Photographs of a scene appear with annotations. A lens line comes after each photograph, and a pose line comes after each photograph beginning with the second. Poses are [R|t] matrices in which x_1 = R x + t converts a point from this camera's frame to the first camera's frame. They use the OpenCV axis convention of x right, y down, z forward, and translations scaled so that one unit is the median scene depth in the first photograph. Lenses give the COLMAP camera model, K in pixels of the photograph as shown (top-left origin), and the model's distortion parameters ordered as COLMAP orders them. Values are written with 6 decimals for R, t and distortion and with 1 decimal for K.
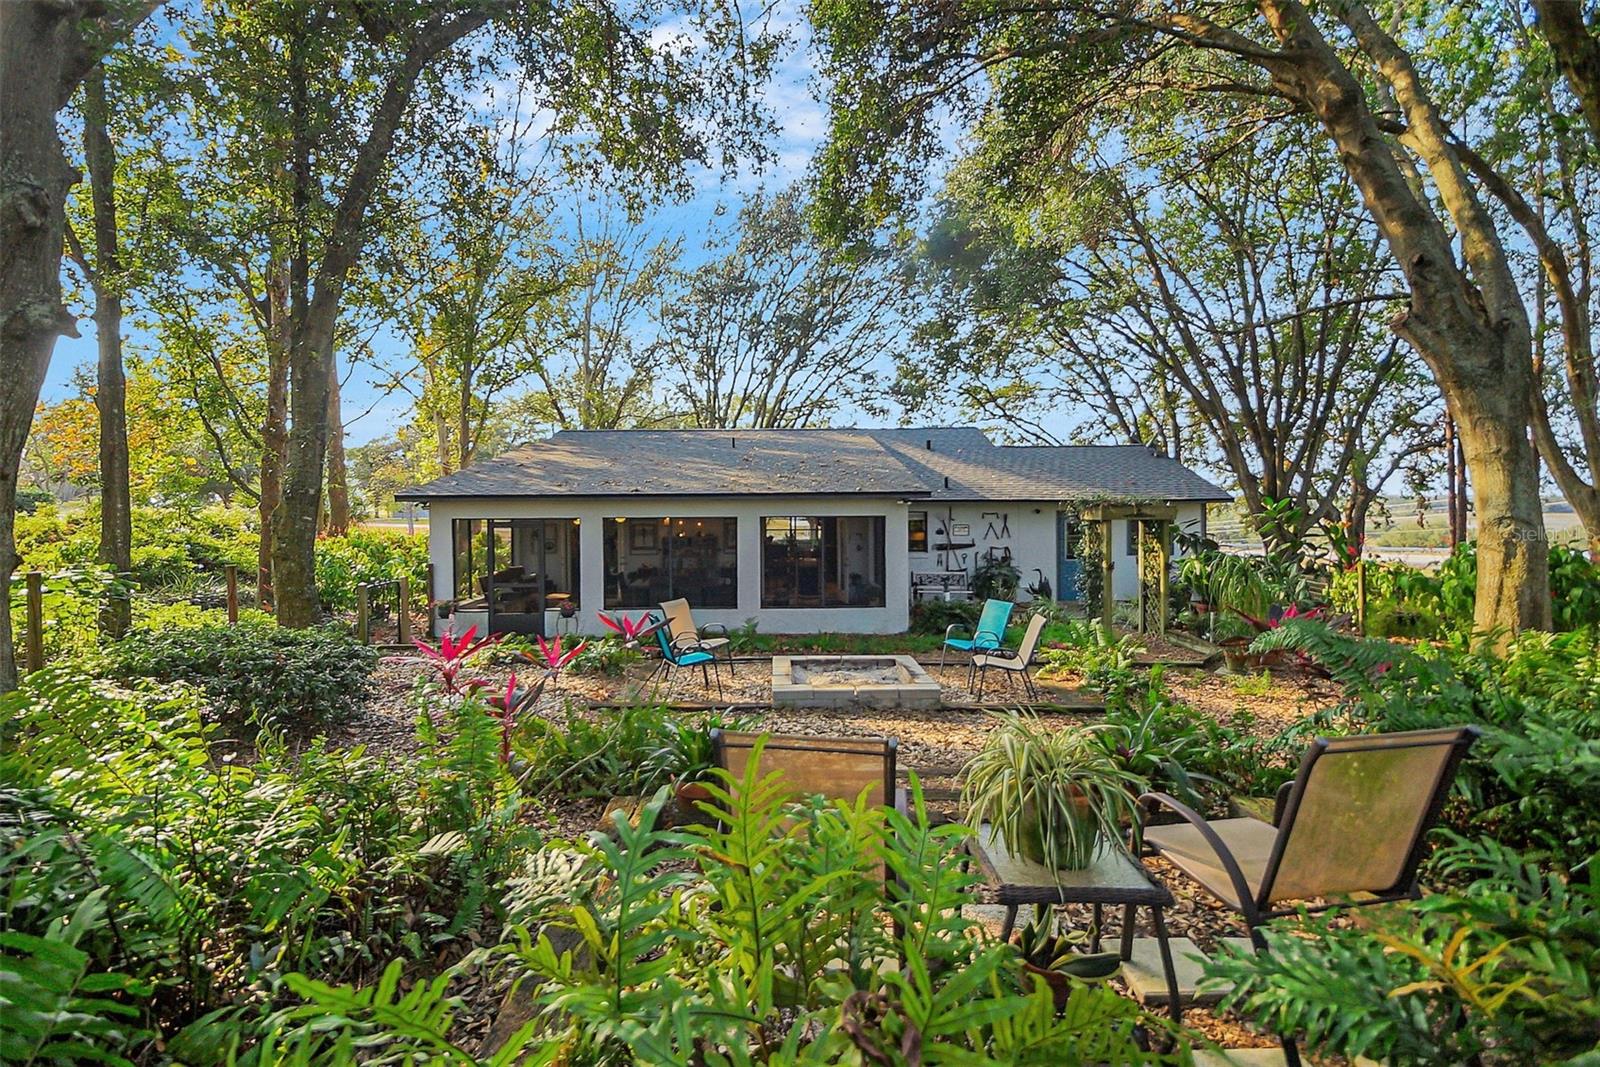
lens RADIAL K [[729.3, 0, 791.4], [0, 729.3, 502.5], [0, 0, 1]] dist [0.049614, -0.025751]
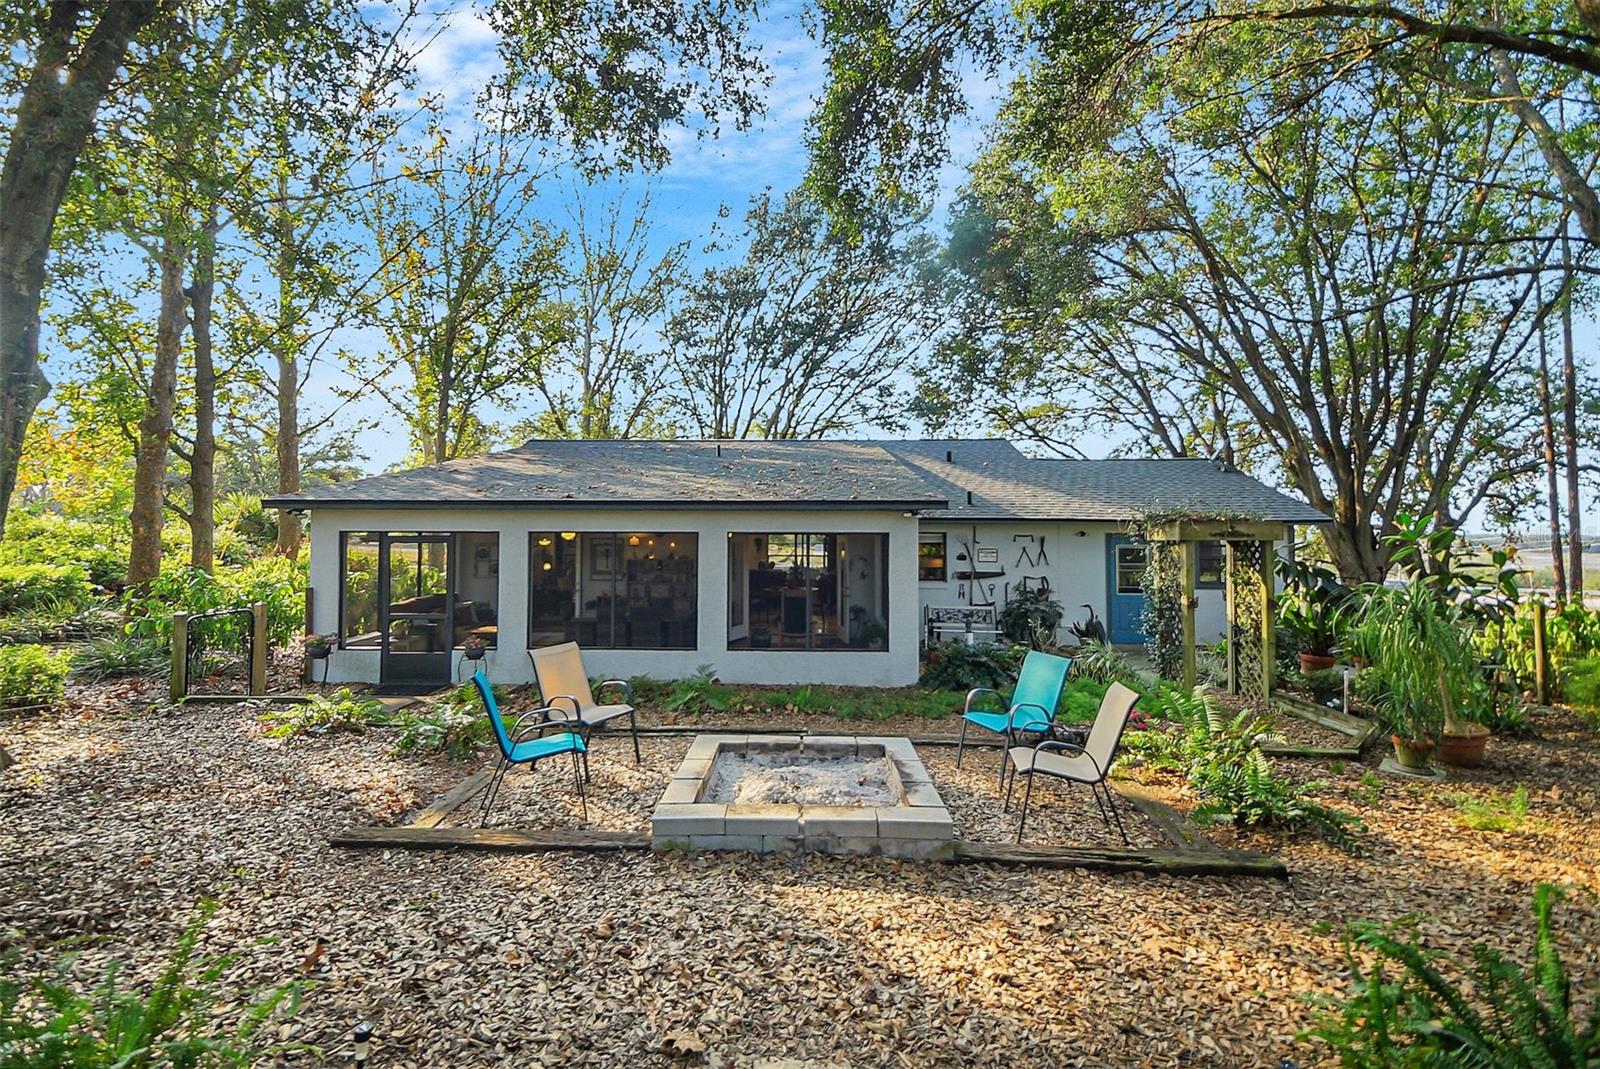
lens RADIAL K [[728.4, 0, 780.1], [0, 728.4, 499.6], [0, 0, 1]] dist [0.052120, -0.025644]
pose [[0.998806, 0.007506, -0.048275, 0.036752], [-0.009639, 0.998981, -0.044098, 0.013298], [0.047895, 0.044510, 0.997860, 0.159482]]
